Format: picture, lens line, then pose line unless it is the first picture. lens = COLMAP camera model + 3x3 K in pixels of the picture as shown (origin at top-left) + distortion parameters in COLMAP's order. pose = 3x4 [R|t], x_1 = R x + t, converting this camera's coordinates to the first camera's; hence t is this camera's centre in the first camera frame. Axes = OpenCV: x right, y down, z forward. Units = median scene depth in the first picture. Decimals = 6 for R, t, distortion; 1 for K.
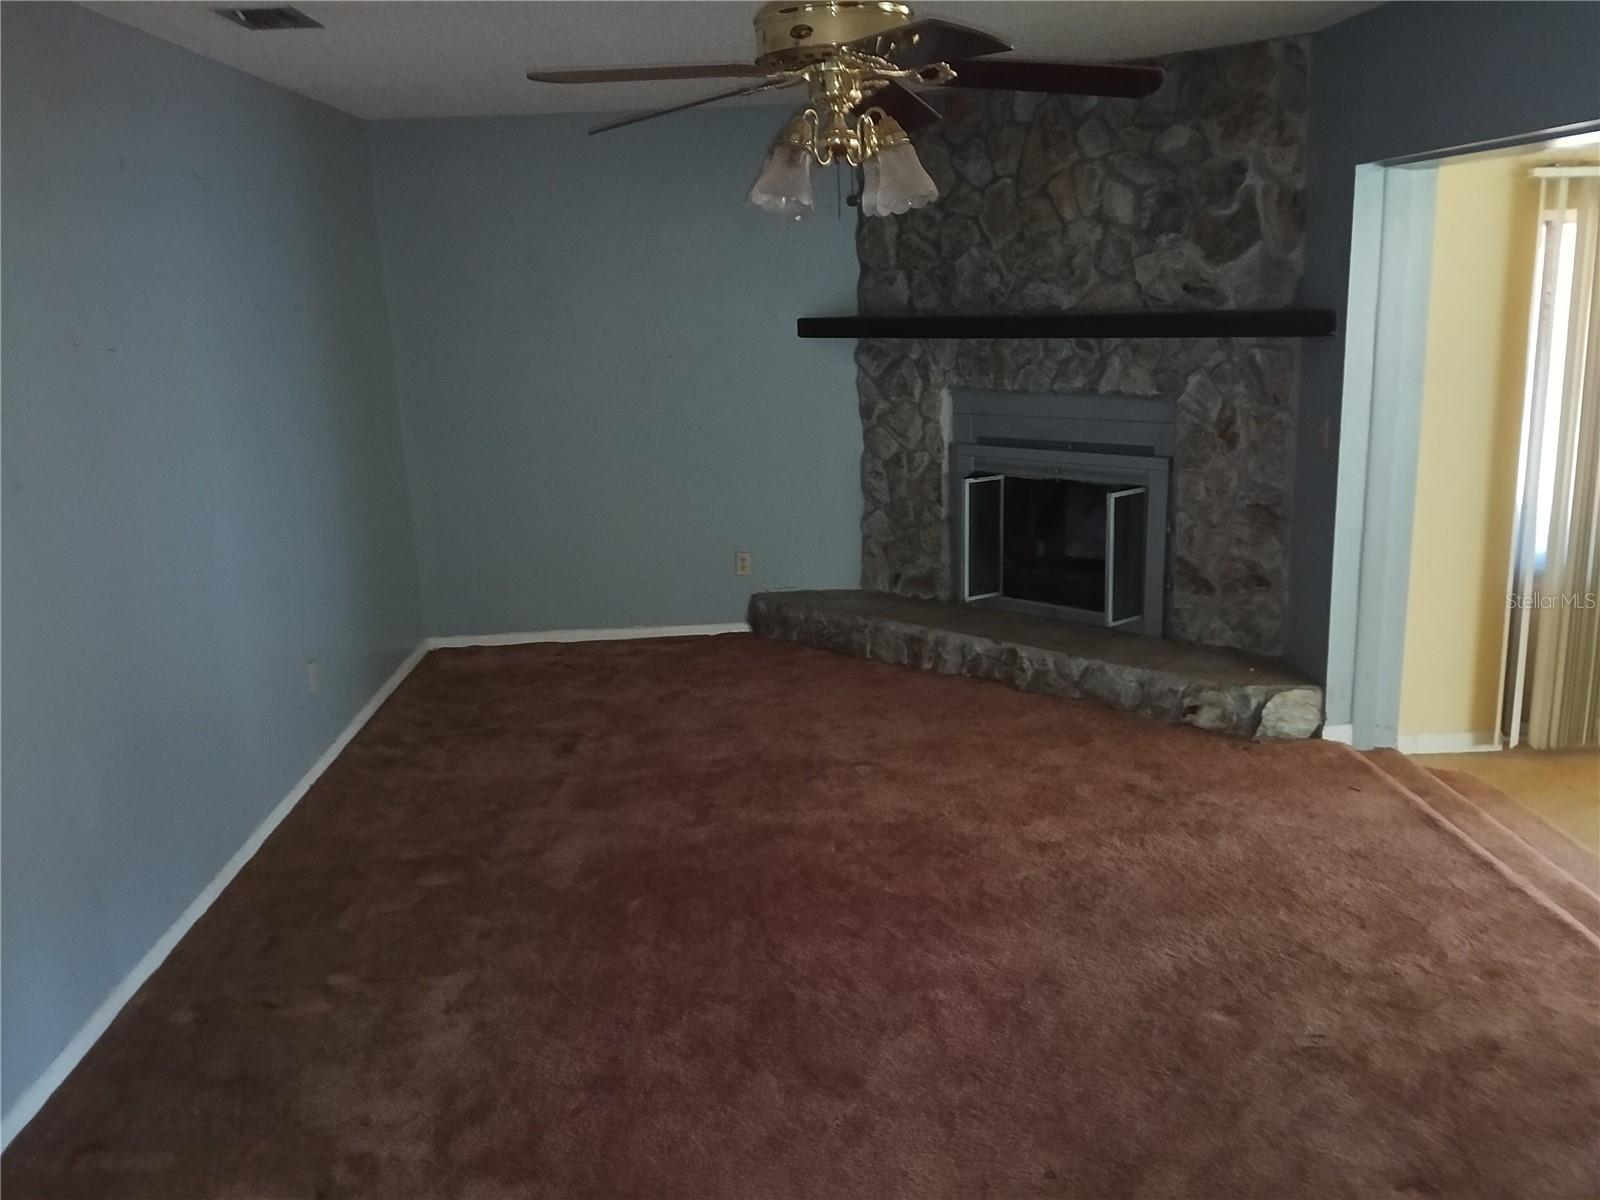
lens RADIAL K [[1312.4, 0, 800.0], [0, 1312.4, 600.0], [0, 0, 1]] dist [0.054353, -0.116868]
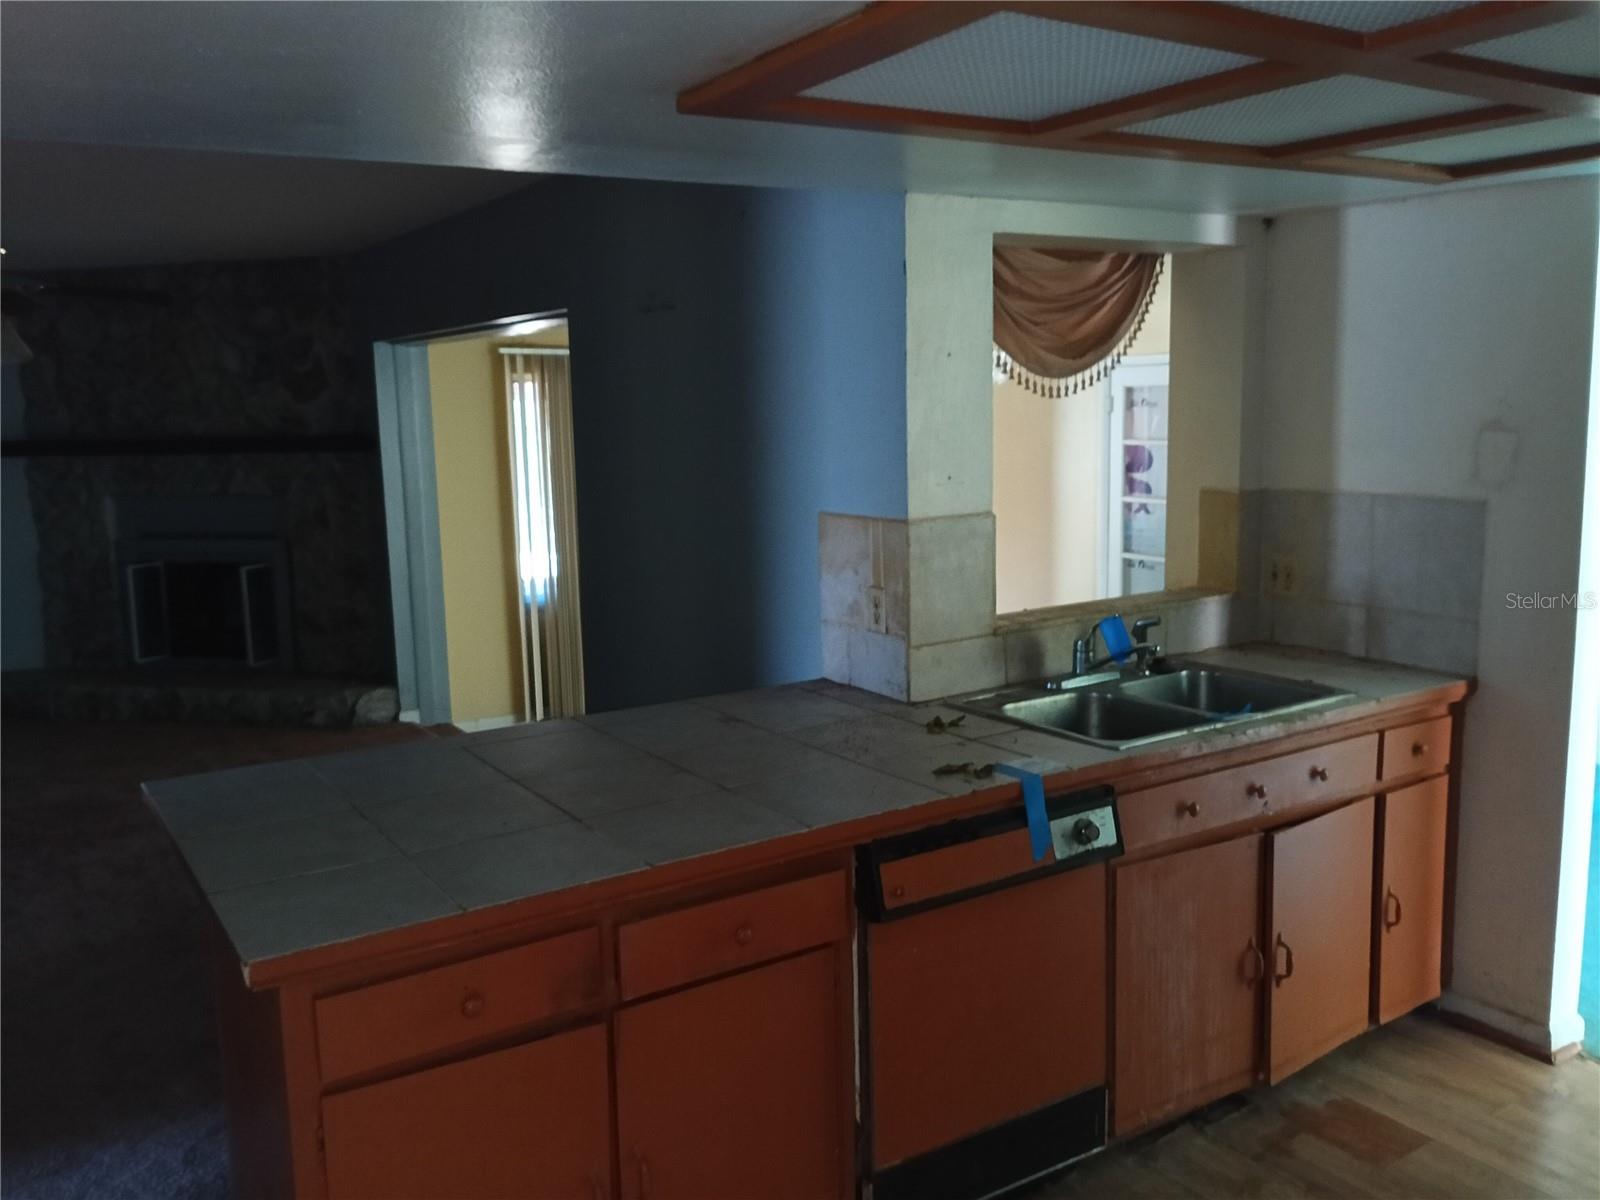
lens RADIAL K [[1312.4, 0, 800.0], [0, 1312.4, 600.0], [0, 0, 1]] dist [0.054353, -0.116868]
pose [[0.854702, -0.058613, 0.515799, 0.026025], [0.107661, 0.992016, -0.065672, 0.112022], [-0.507831, 0.111662, 0.854189, -0.484018]]
